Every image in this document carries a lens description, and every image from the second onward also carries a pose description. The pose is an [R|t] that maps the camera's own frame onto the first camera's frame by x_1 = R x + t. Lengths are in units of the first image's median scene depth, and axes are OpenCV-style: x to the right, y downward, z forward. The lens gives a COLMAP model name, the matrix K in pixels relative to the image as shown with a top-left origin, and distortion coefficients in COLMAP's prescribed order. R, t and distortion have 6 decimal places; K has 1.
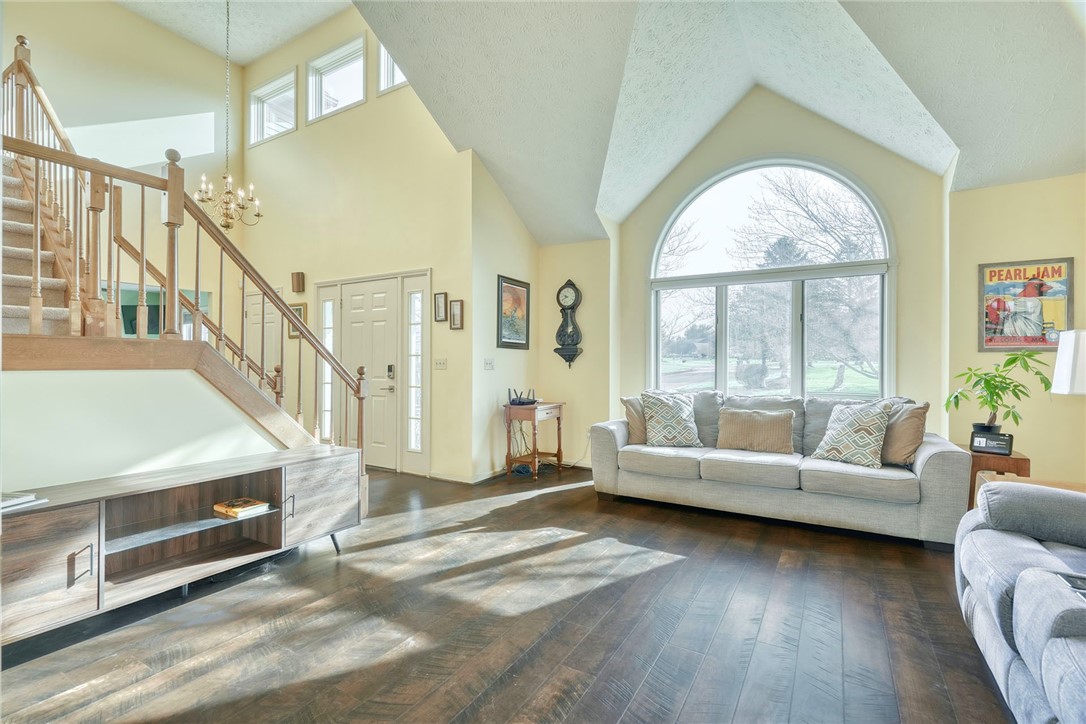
lens RADIAL K [[497.2, 0, 545.1], [0, 497.2, 356.8], [0, 0, 1]] dist [0.001779, -0.000481]
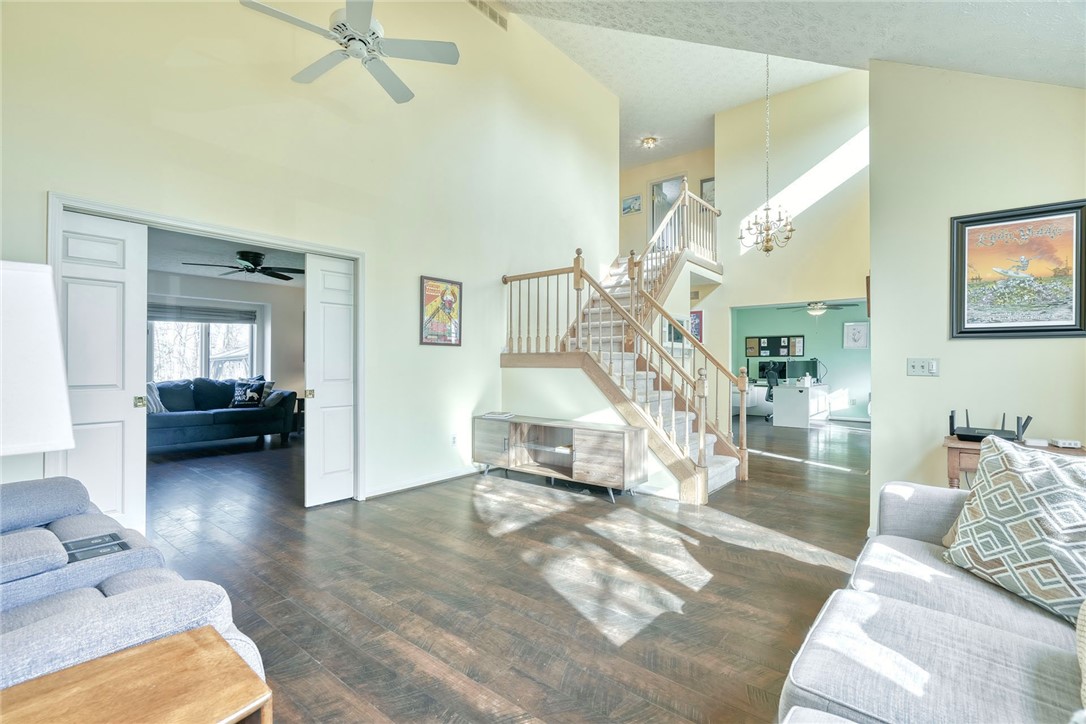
lens RADIAL K [[497.2, 0, 546.9], [0, 497.2, 365.4], [0, 0, 1]] dist [0.001779, -0.000481]
pose [[-0.145076, 0.005176, -0.989407, 0.740791], [0.015080, 0.999882, 0.003020, 0.005567], [0.989306, -0.014482, -0.145136, 0.778669]]
